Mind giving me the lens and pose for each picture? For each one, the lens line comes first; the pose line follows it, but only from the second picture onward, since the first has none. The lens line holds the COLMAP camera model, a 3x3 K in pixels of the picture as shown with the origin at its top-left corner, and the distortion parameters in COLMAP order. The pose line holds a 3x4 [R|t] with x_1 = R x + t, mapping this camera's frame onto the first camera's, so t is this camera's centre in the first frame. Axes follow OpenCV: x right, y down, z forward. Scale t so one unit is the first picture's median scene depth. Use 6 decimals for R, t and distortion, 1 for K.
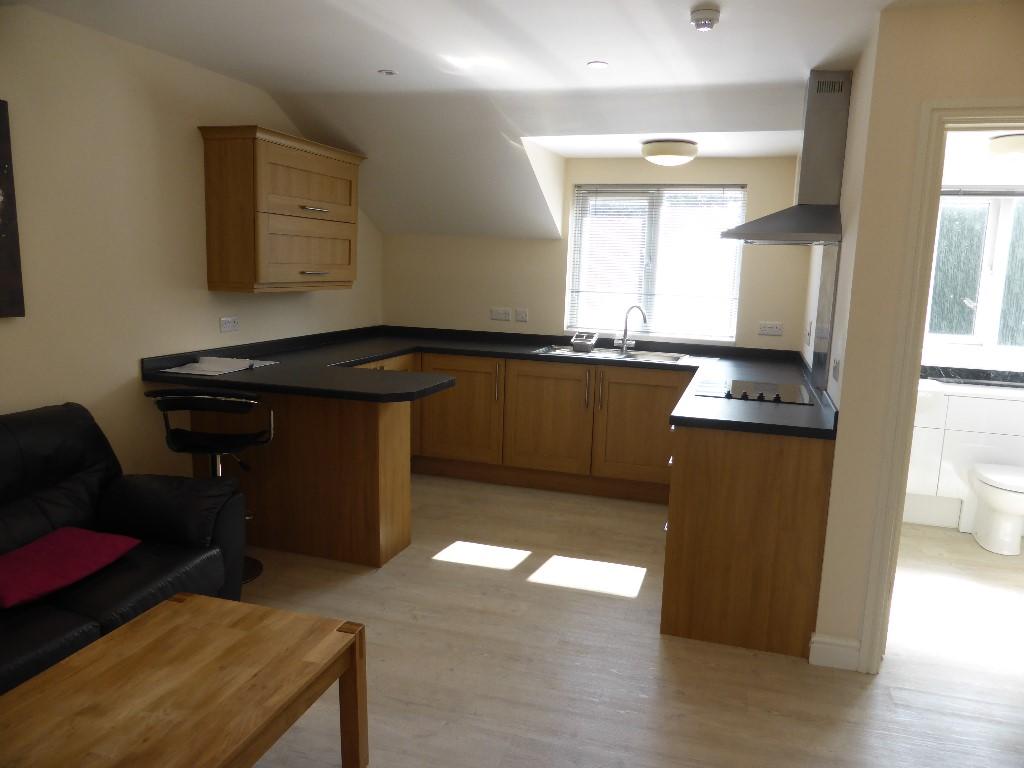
lens RADIAL K [[754.6, 0, 512.0], [0, 754.6, 384.0], [0, 0, 1]] dist [-0.007008, 0.001553]
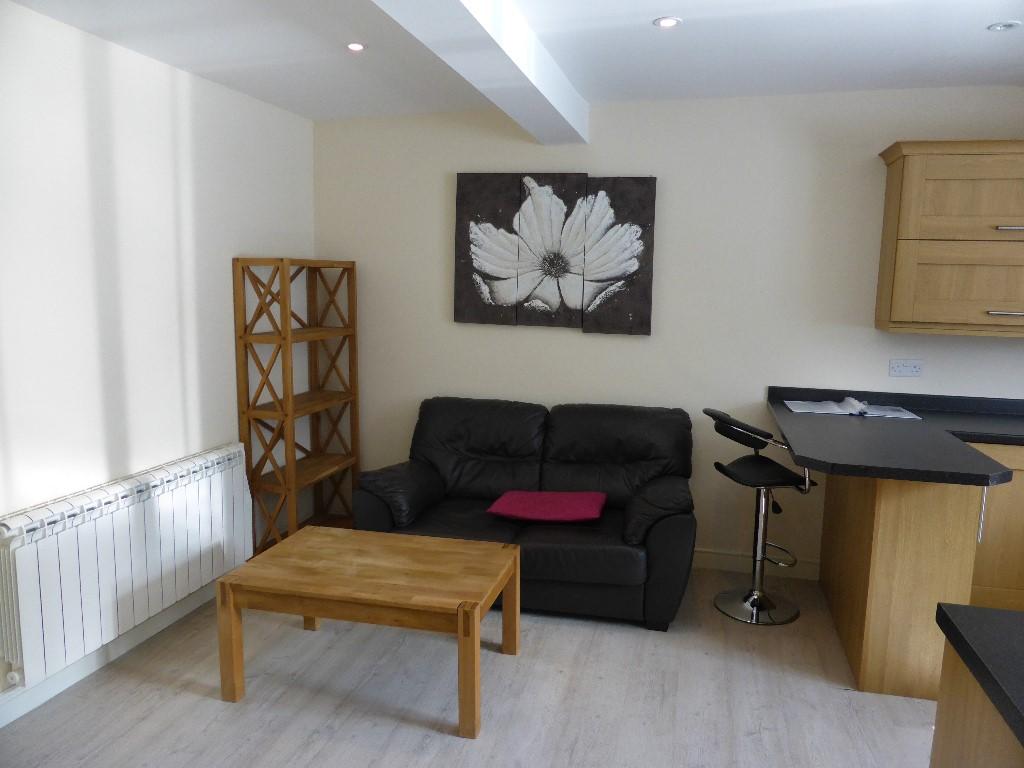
lens RADIAL K [[754.6, 0, 512.0], [0, 754.6, 384.0], [0, 0, 1]] dist [-0.007008, 0.001553]
pose [[0.049701, 0.116692, -0.991924, 0.898115], [-0.163857, 0.980647, 0.107156, -0.148925], [0.985231, 0.157208, 0.067860, 0.921758]]
